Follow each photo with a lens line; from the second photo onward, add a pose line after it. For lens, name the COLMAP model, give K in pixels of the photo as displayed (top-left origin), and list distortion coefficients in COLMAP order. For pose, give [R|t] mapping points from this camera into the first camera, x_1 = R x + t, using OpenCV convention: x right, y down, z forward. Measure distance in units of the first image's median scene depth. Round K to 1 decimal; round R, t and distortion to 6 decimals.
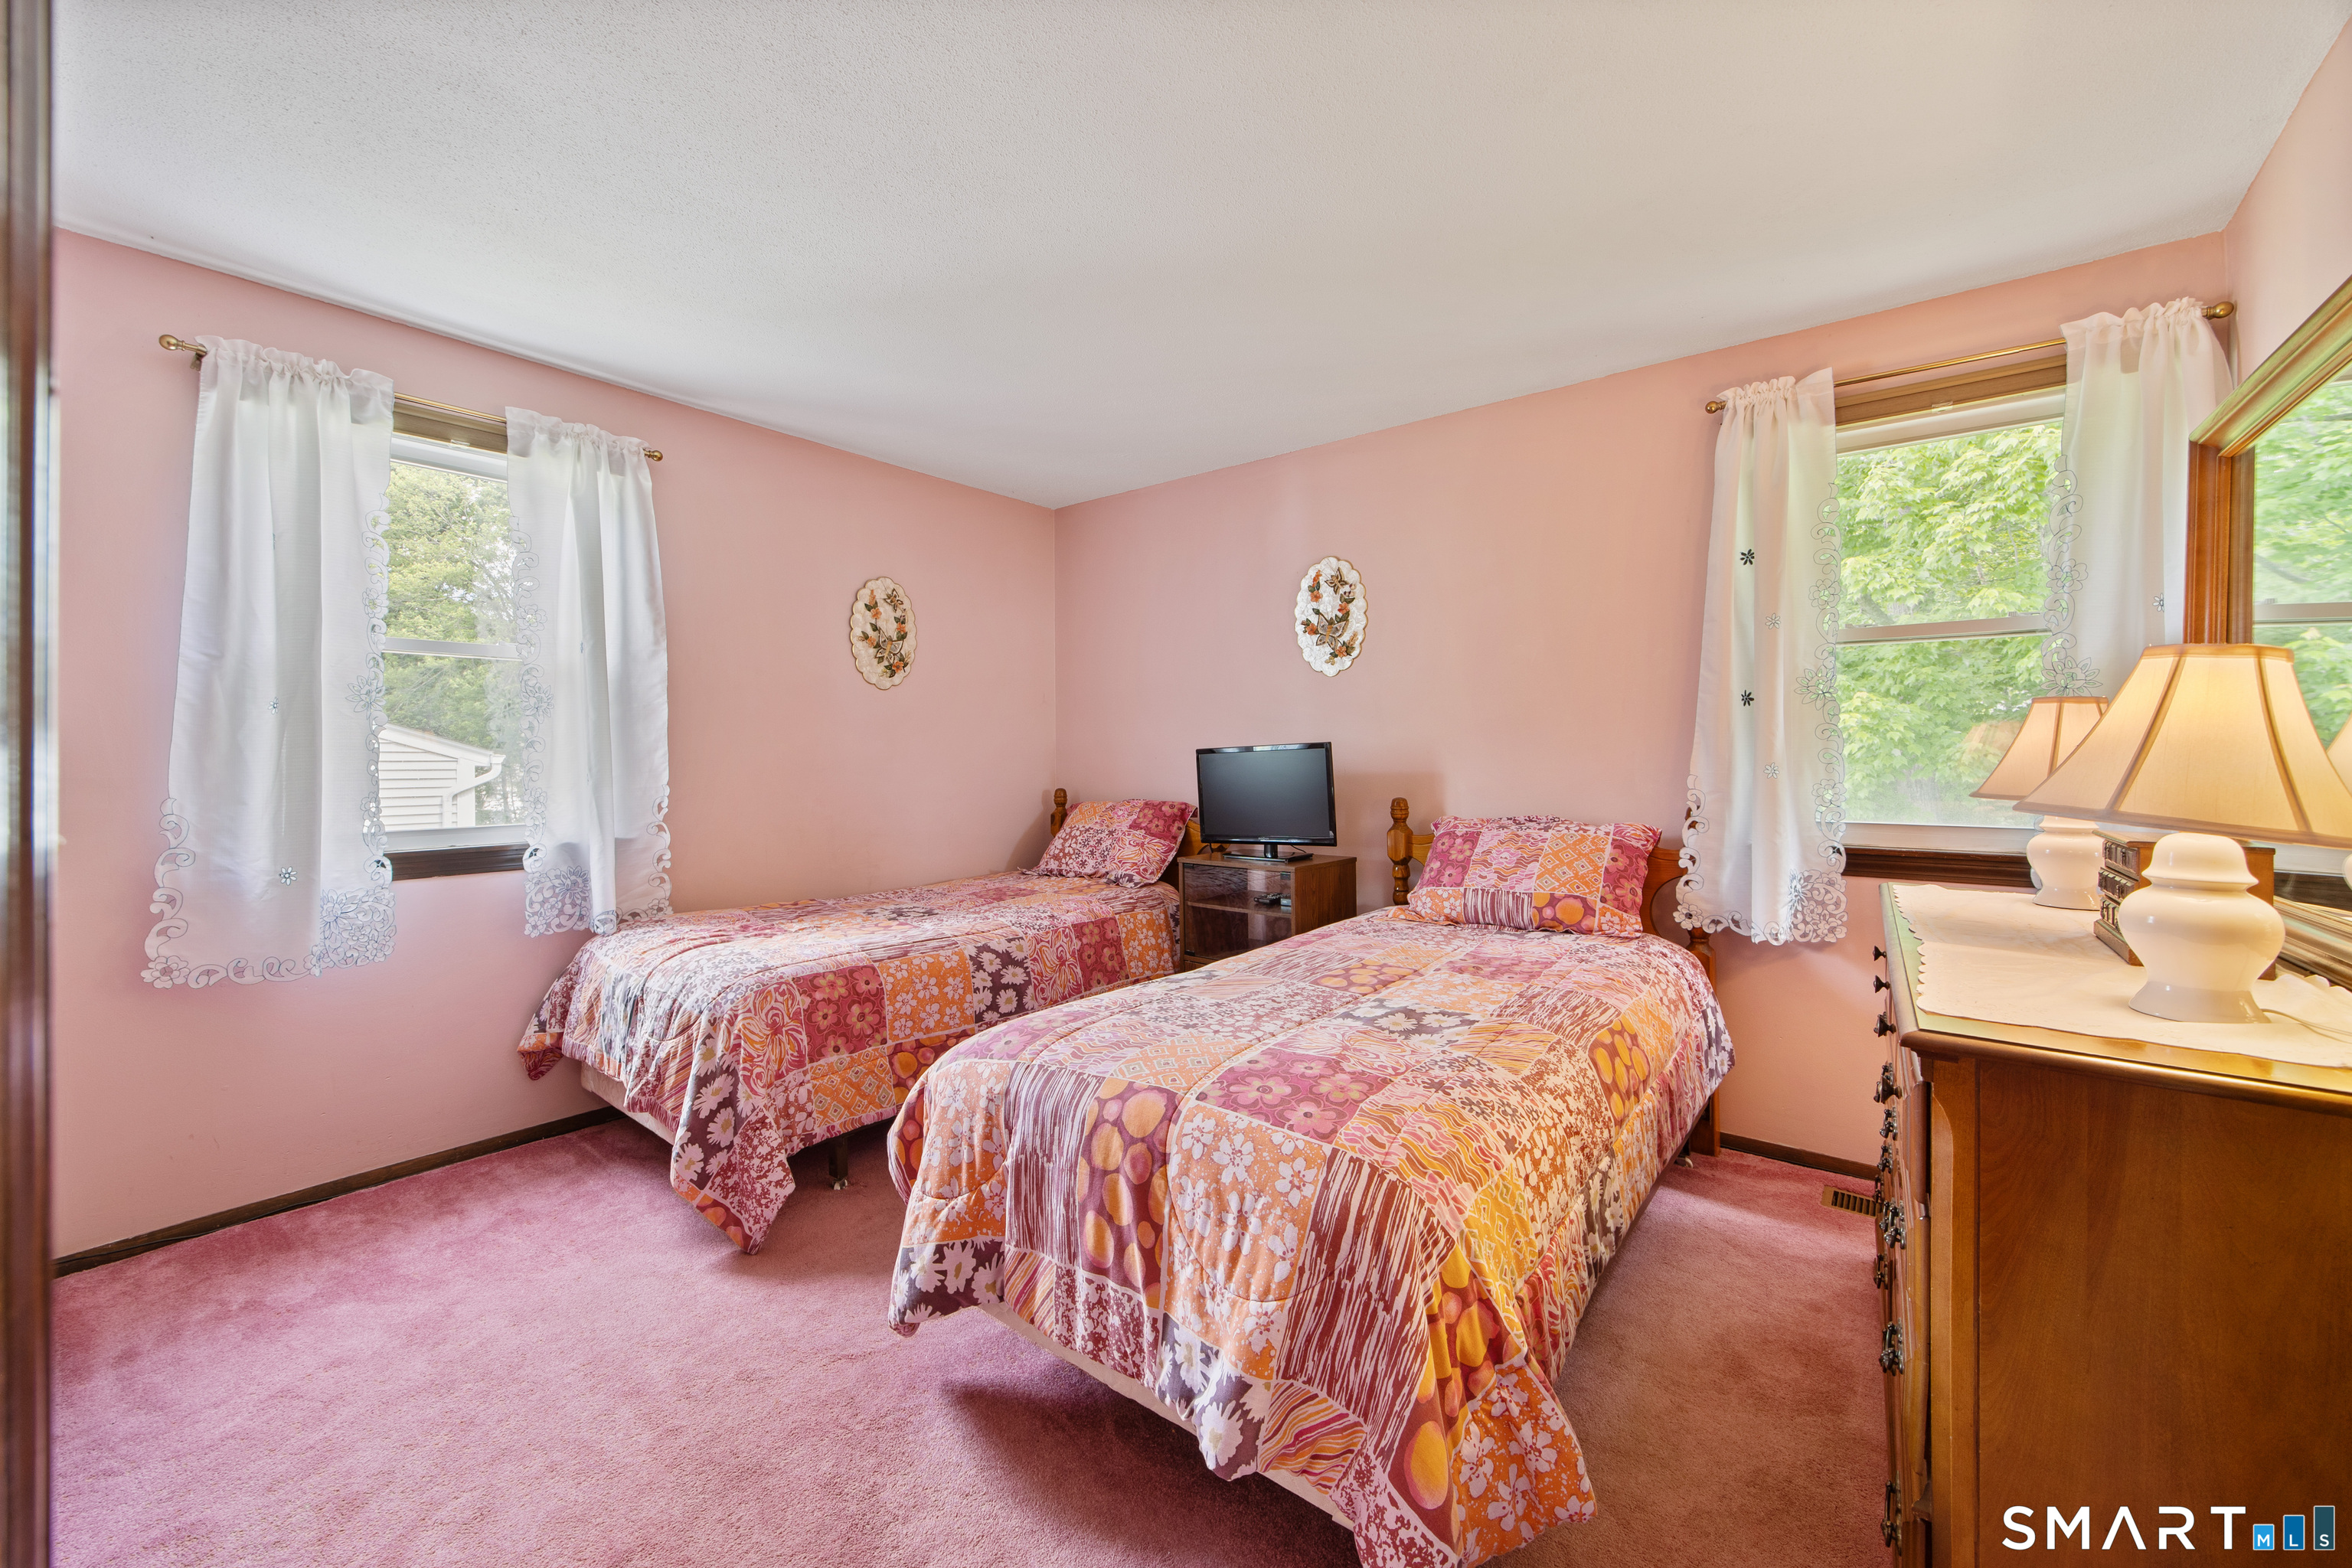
lens RADIAL K [[921.8, 0, 1178.1], [0, 921.8, 747.5], [0, 0, 1]] dist [0.000287, -0.000087]
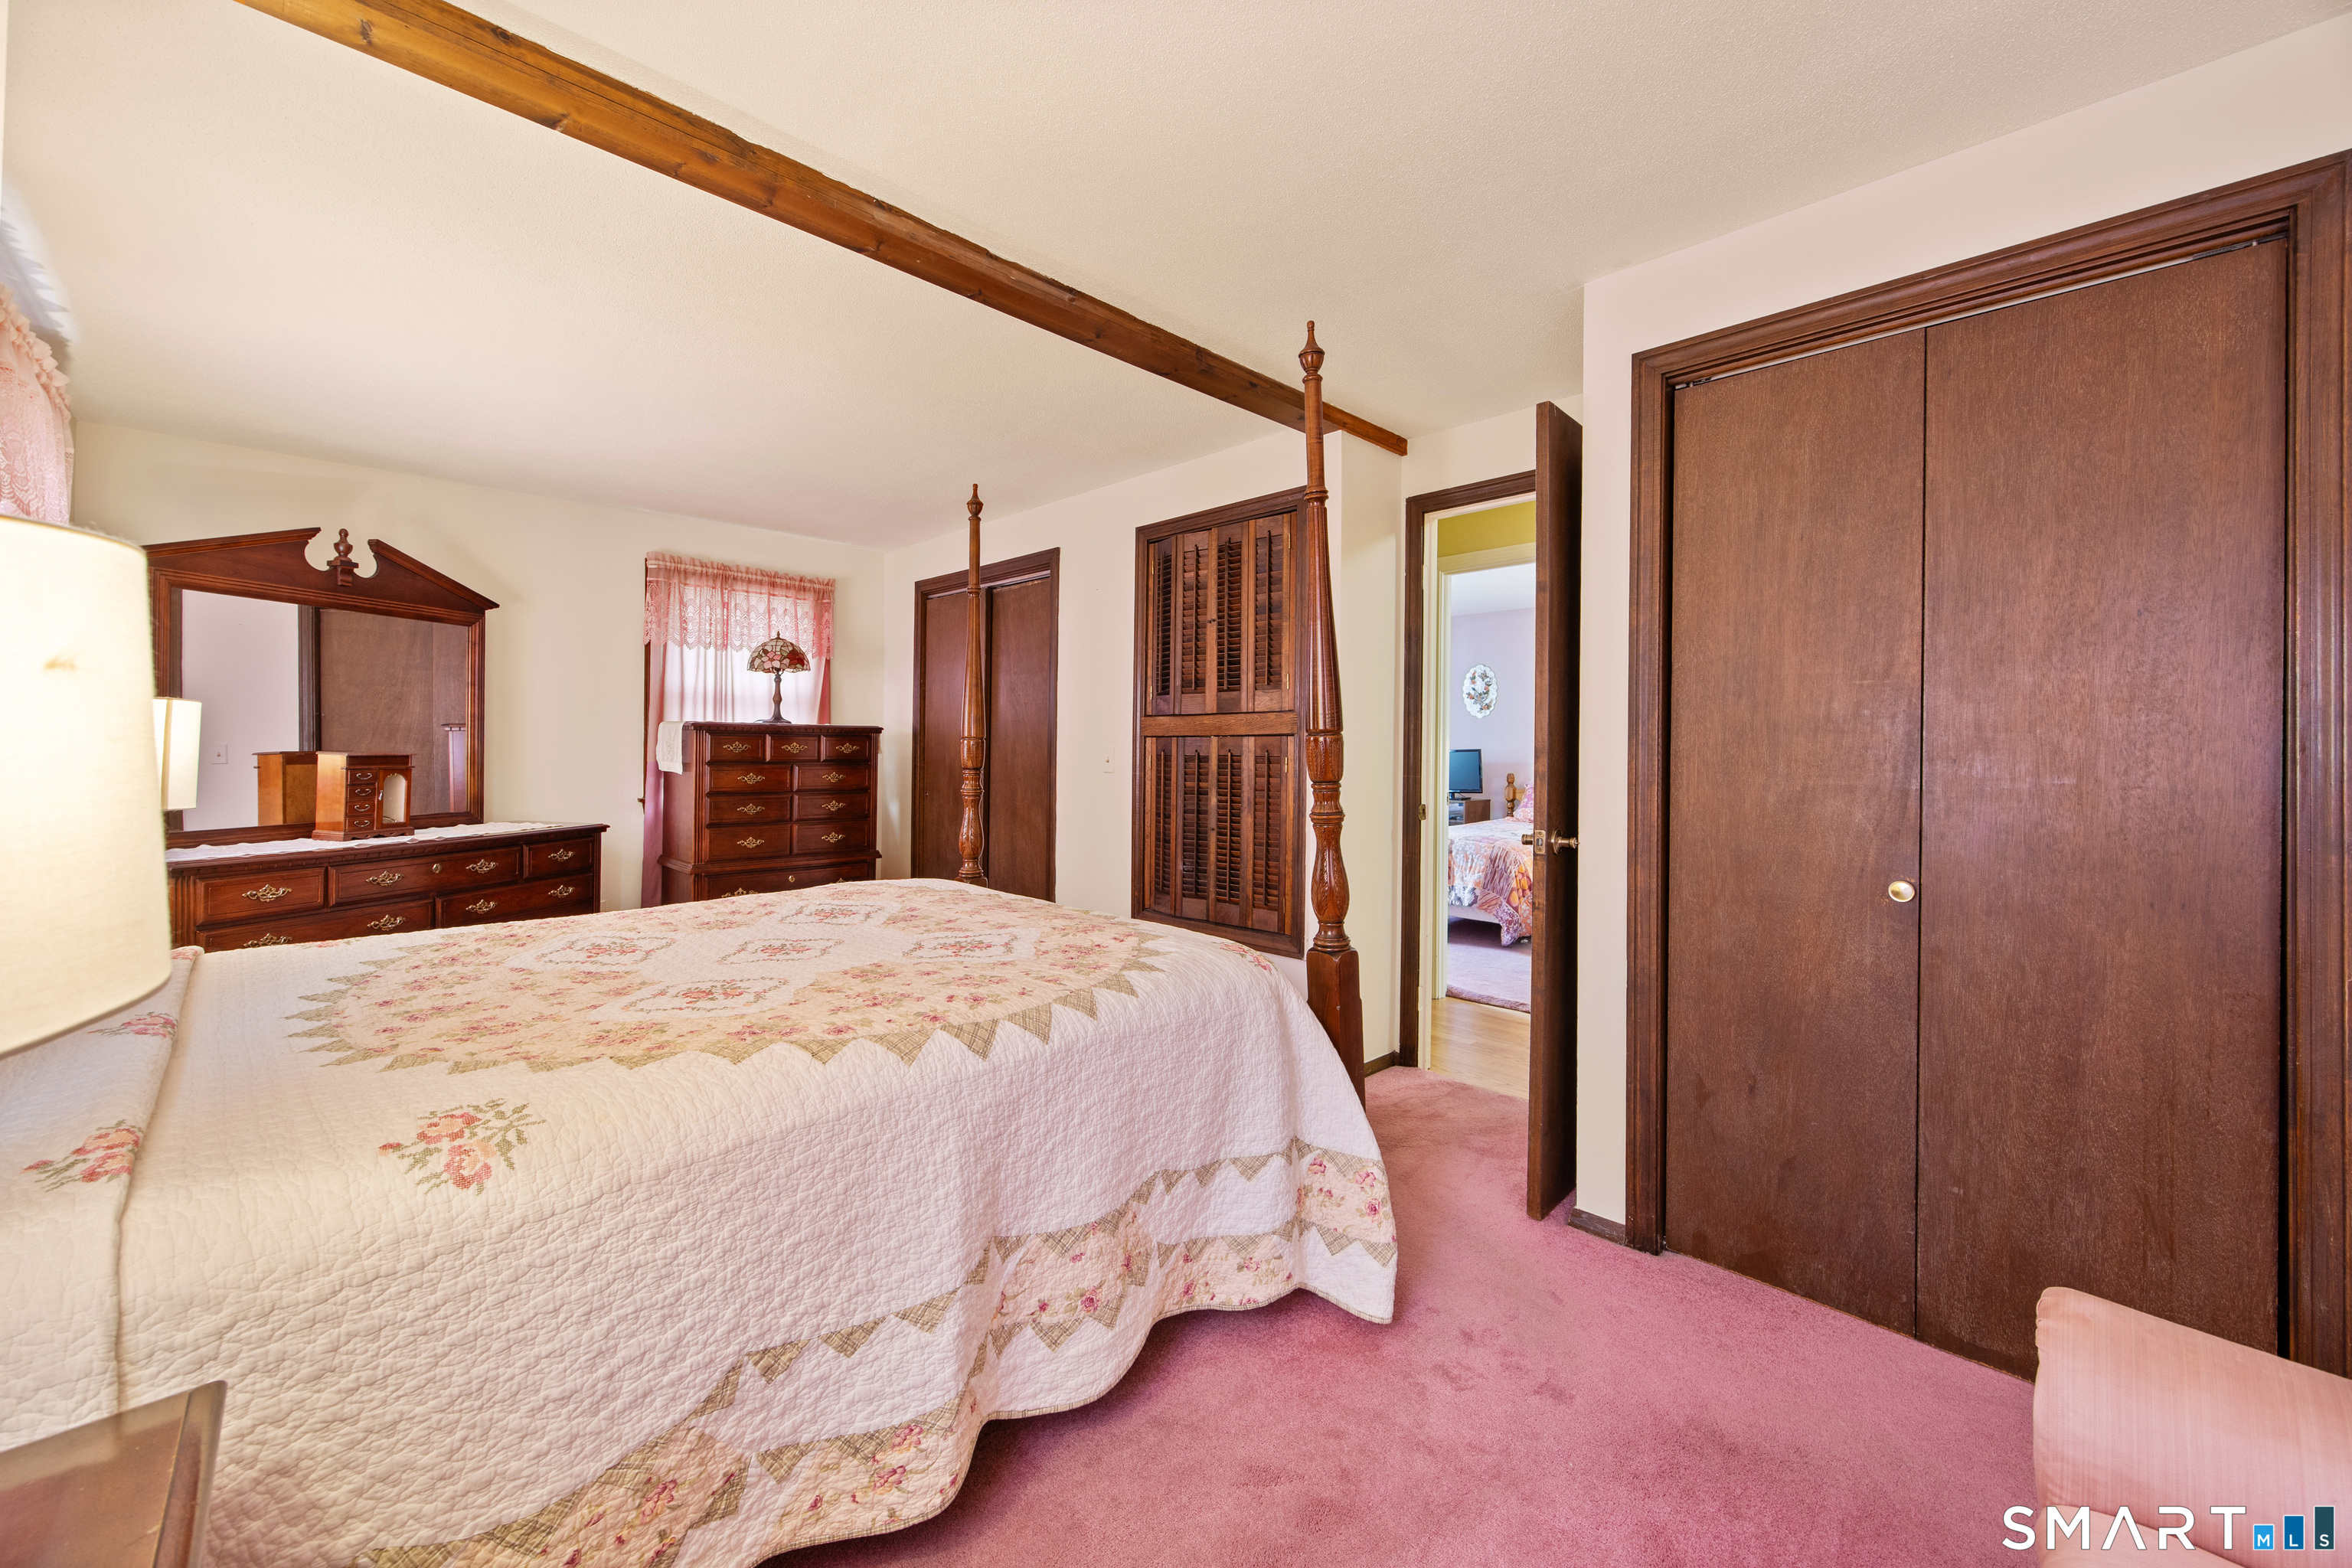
lens RADIAL K [[921.8, 0, 1178.1], [0, 921.8, 747.5], [0, 0, 1]] dist [0.000287, -0.000087]
pose [[0.993712, 0.015261, -0.110917, -0.322310], [-0.014073, 0.999835, 0.011481, -0.022821], [0.111074, -0.009848, 0.993763, -1.343320]]
